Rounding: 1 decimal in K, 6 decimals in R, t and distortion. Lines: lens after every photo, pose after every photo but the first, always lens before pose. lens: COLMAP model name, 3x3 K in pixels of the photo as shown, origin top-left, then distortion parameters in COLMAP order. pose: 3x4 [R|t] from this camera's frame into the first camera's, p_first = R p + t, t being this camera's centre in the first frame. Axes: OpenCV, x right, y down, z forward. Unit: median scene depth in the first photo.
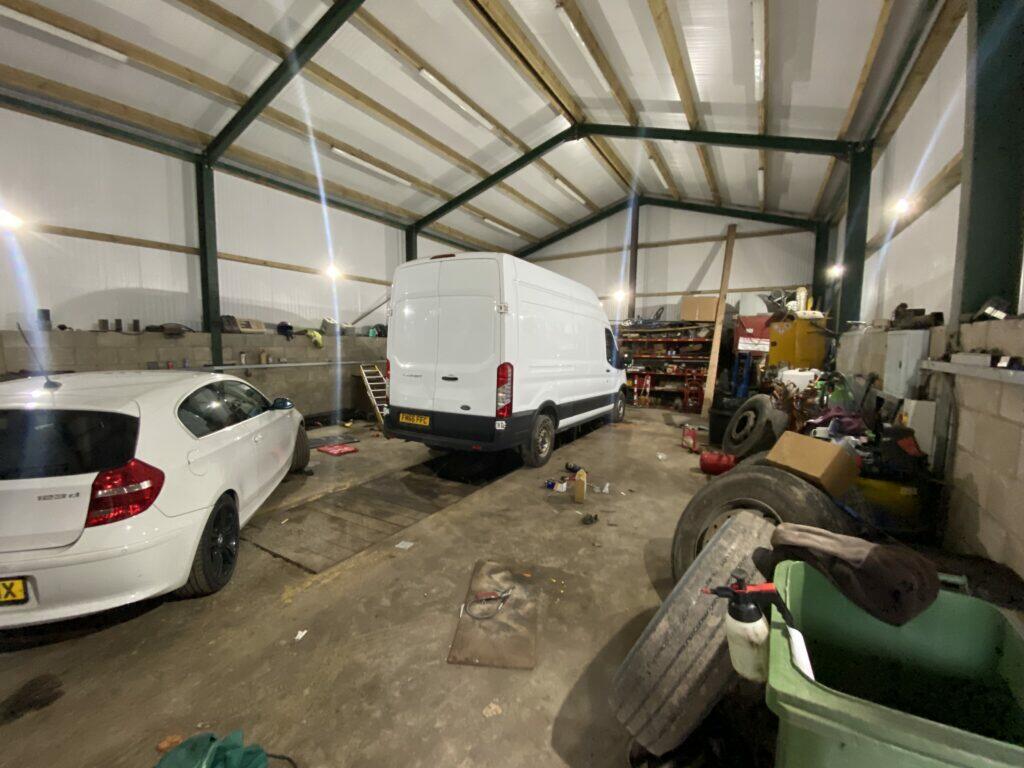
lens RADIAL K [[418.5, 0, 507.6], [0, 418.5, 381.4], [0, 0, 1]] dist [0.045175, -0.030599]
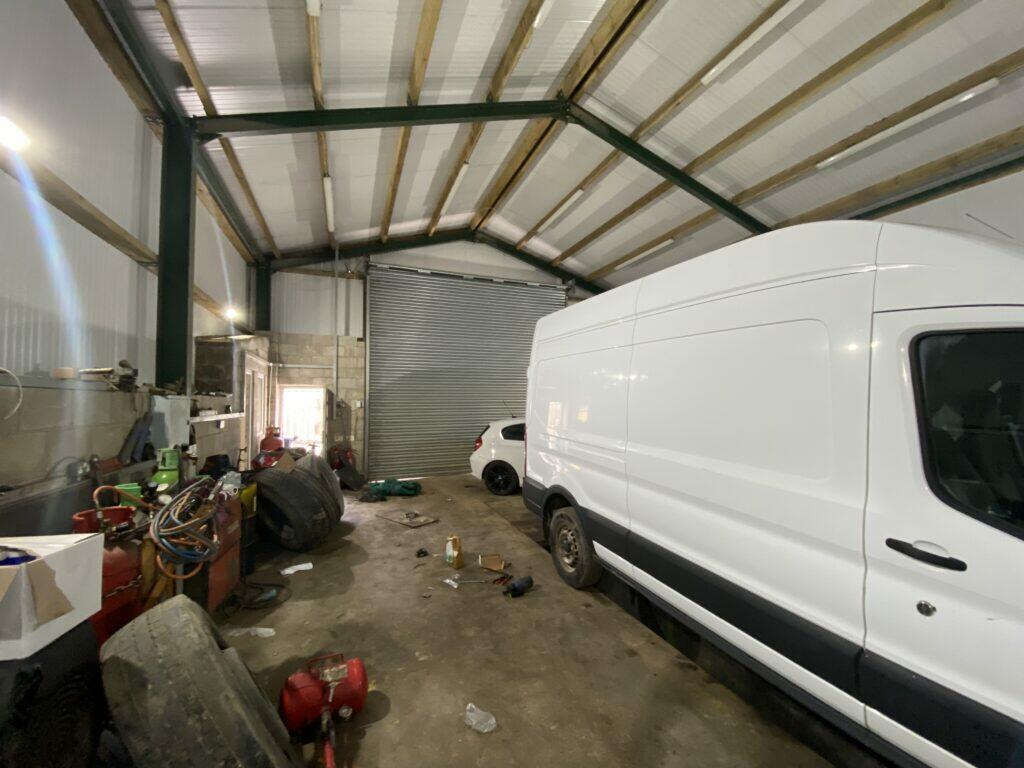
lens RADIAL K [[418.5, 0, 507.6], [0, 418.5, 381.4], [0, 0, 1]] dist [0.045175, -0.030599]
pose [[-0.613191, -0.044444, -0.788684, 0.969198], [-0.081416, 0.996655, 0.007136, -0.173180], [0.785728, 0.068587, -0.614758, 1.823332]]
